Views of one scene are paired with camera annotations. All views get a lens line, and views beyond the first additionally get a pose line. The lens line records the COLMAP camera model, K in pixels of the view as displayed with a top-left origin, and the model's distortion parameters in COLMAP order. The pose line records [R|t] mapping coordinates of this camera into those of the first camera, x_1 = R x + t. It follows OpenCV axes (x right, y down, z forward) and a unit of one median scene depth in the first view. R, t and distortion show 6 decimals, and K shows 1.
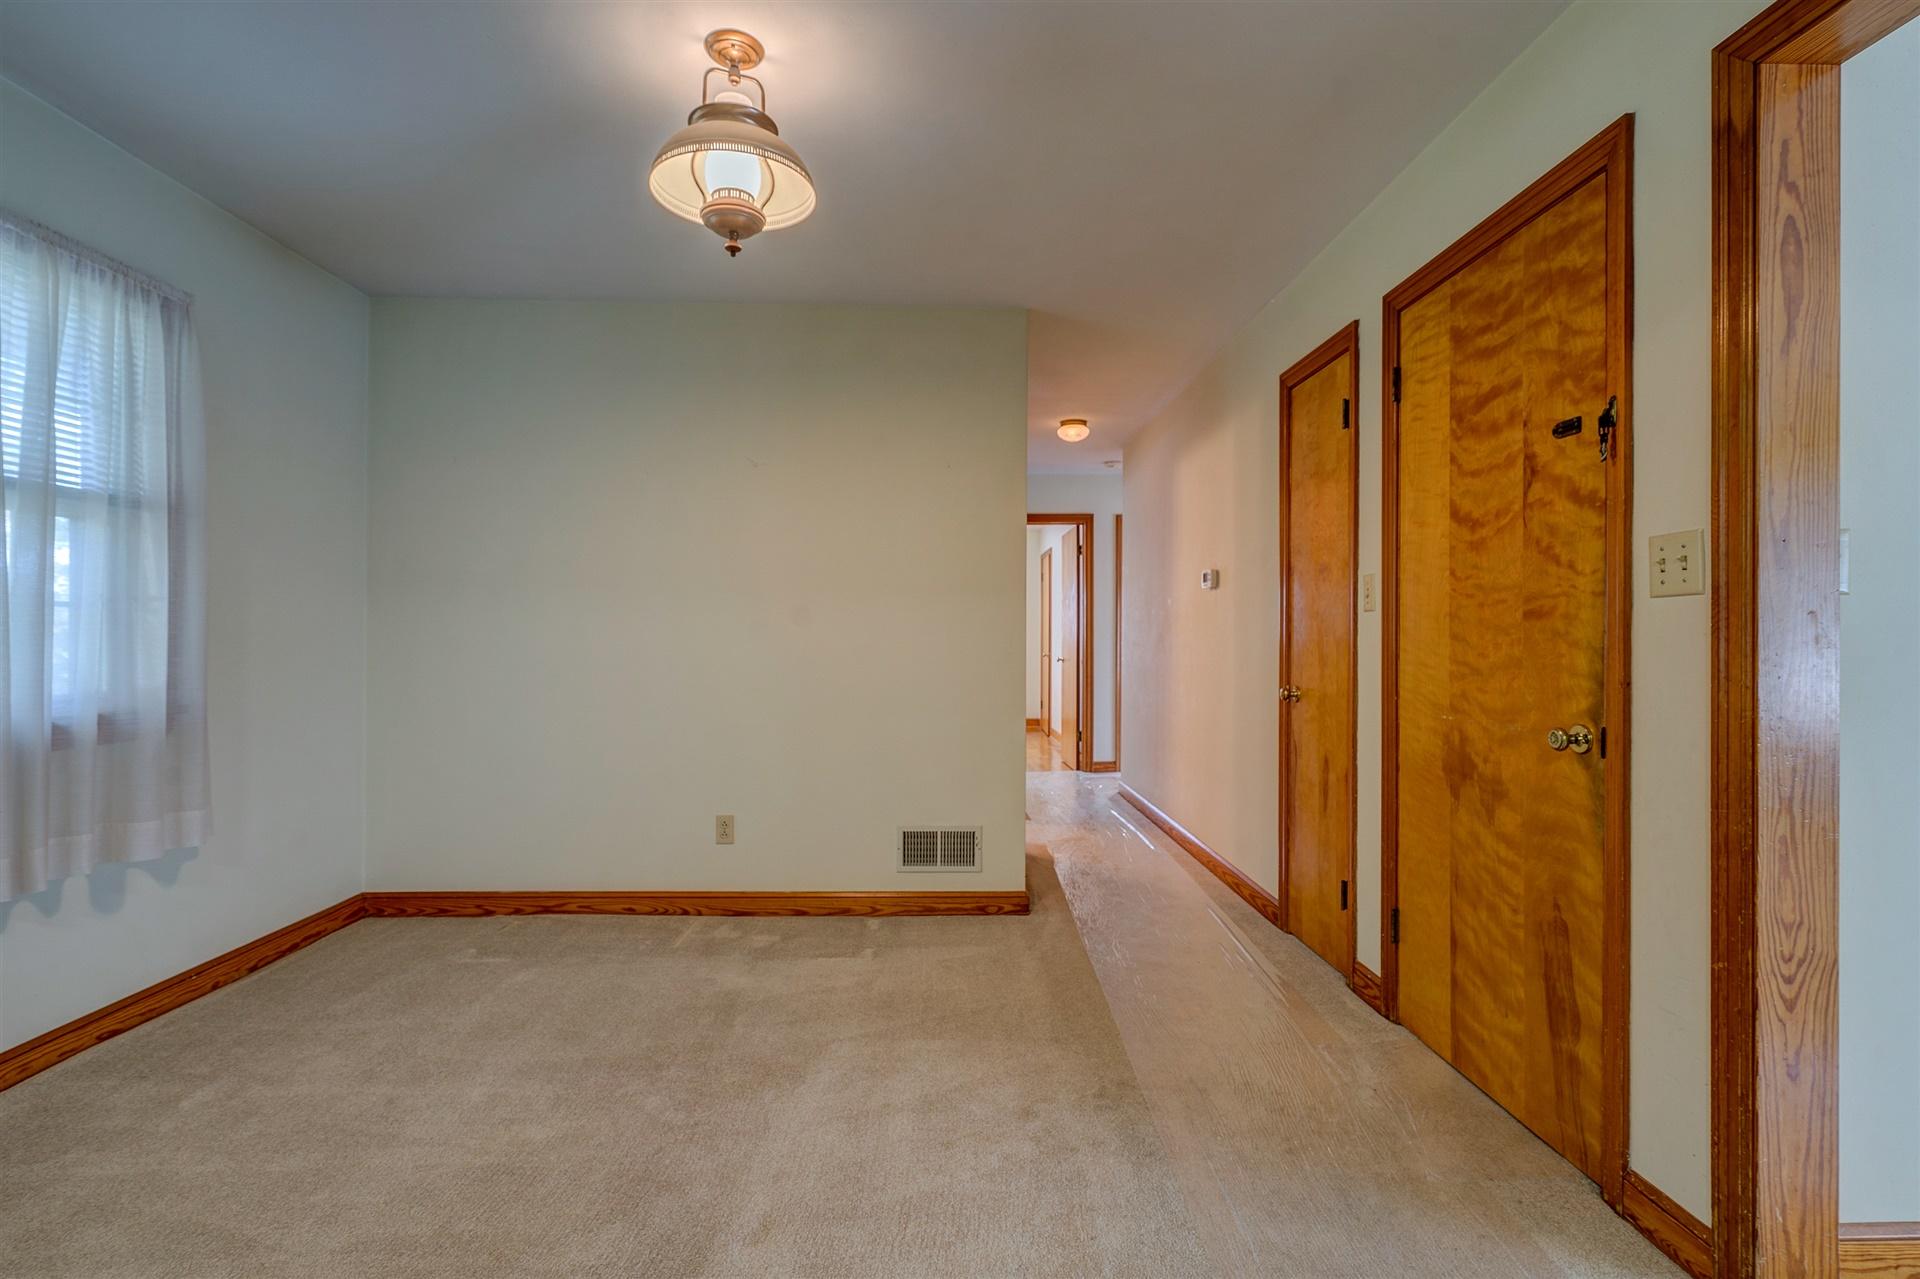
lens RADIAL K [[885.2, 0, 962.6], [0, 885.2, 641.1], [0, 0, 1]] dist [0.003404, -0.000526]
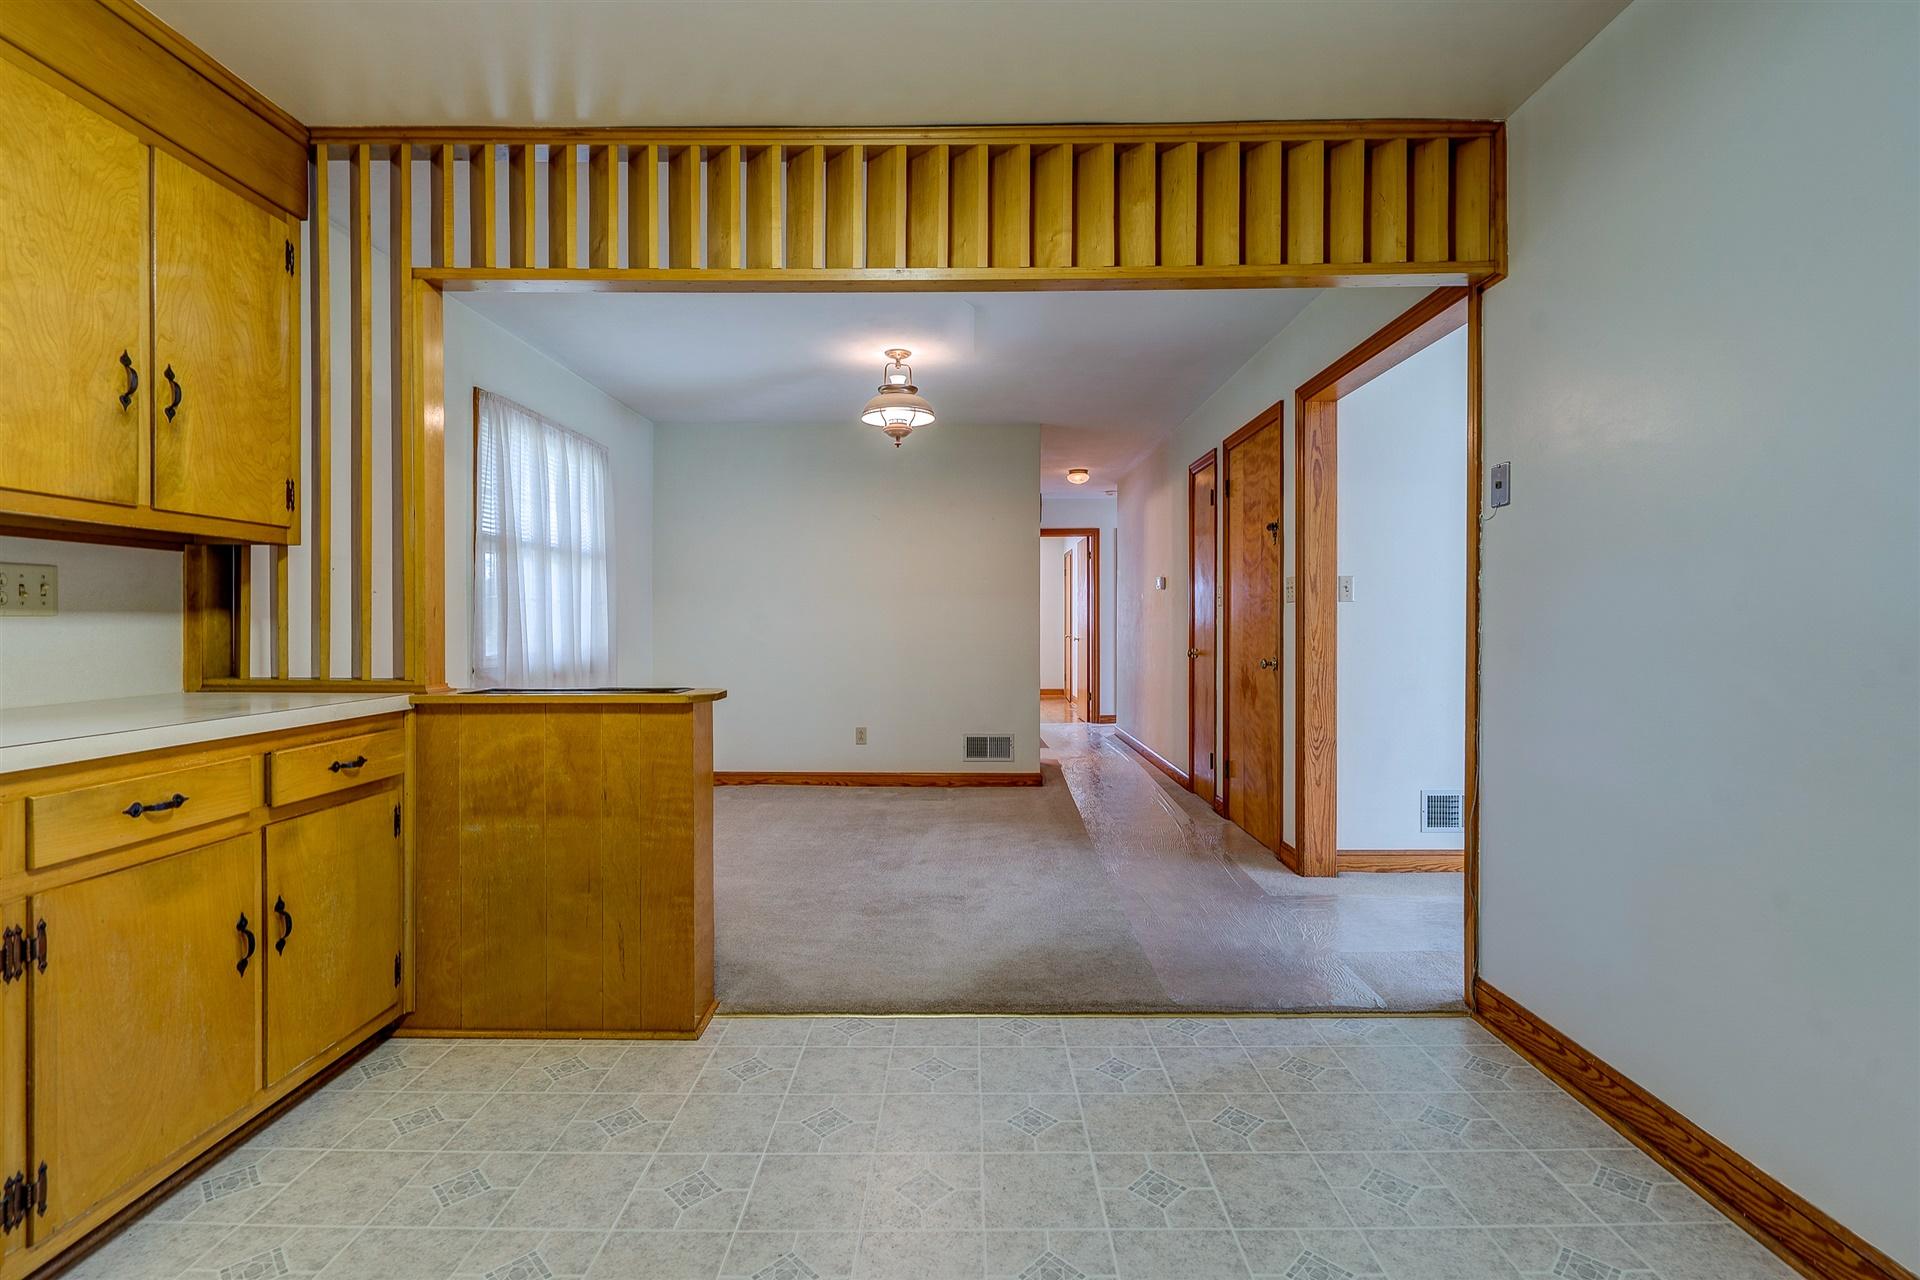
lens RADIAL K [[885.2, 0, 947.6], [0, 885.2, 632.2], [0, 0, 1]] dist [0.003404, -0.000526]
pose [[0.998326, -0.002920, -0.057759, -0.005886], [0.003245, 0.999979, 0.005541, 0.006906], [0.057742, -0.005720, 0.998315, -0.673464]]
